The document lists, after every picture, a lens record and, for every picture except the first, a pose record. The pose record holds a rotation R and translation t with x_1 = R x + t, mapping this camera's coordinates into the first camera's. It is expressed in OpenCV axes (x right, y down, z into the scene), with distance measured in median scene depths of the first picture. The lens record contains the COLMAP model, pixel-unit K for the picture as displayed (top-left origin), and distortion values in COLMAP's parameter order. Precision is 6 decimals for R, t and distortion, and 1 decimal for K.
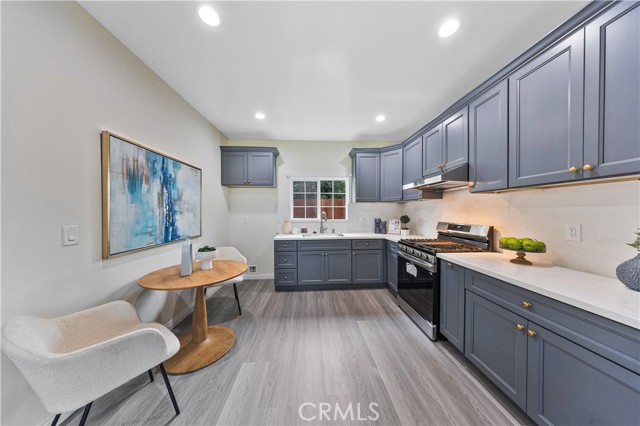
lens RADIAL K [[186.7, 0, 316.0], [0, 186.7, 214.2], [0, 0, 1]] dist [-0.008547, 0.000323]
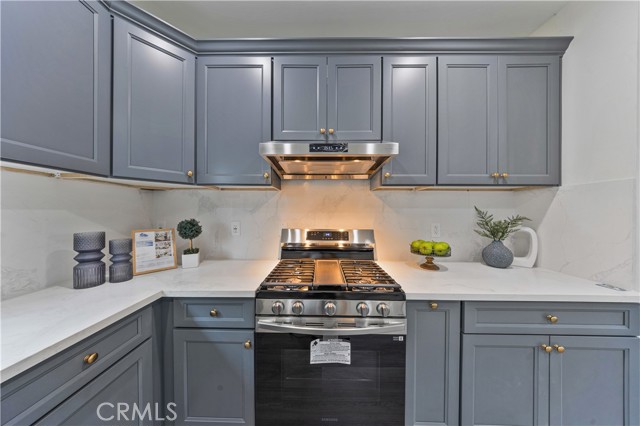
lens RADIAL K [[186.7, 0, 316.7], [0, 186.7, 213.3], [0, 0, 1]] dist [-0.008547, 0.000323]
pose [[0.047171, -0.000881, 0.998886, 0.087777], [0.007905, 0.999969, 0.000509, -0.007494], [-0.998856, 0.007873, 0.047177, 0.845352]]
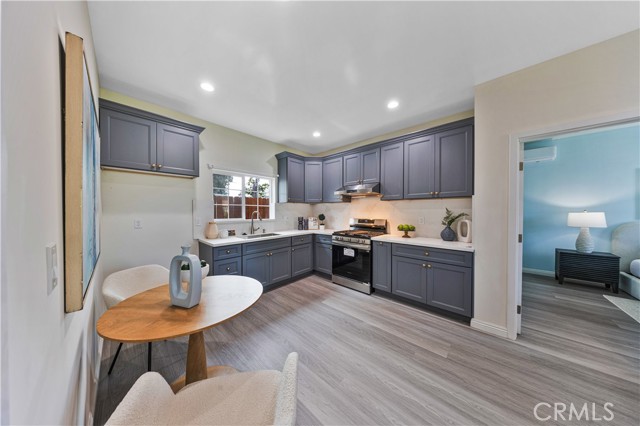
lens RADIAL K [[186.7, 0, 317.2], [0, 186.7, 214.3], [0, 0, 1]] dist [-0.008547, 0.000323]
pose [[0.710080, -0.008652, 0.704067, -0.541151], [0.007322, 0.999961, 0.004903, 0.000665], [-0.704083, 0.001674, 0.710116, 0.141111]]
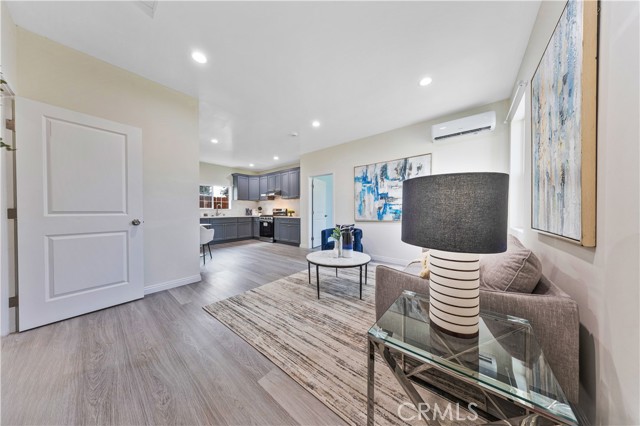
lens RADIAL K [[186.7, 0, 323.5], [0, 186.7, 214.1], [0, 0, 1]] dist [-0.008547, 0.000323]
pose [[0.646507, -0.006896, 0.762877, -0.928606], [0.007643, 0.999968, 0.002562, 0.117946], [-0.762869, 0.004174, 0.646539, -1.304130]]
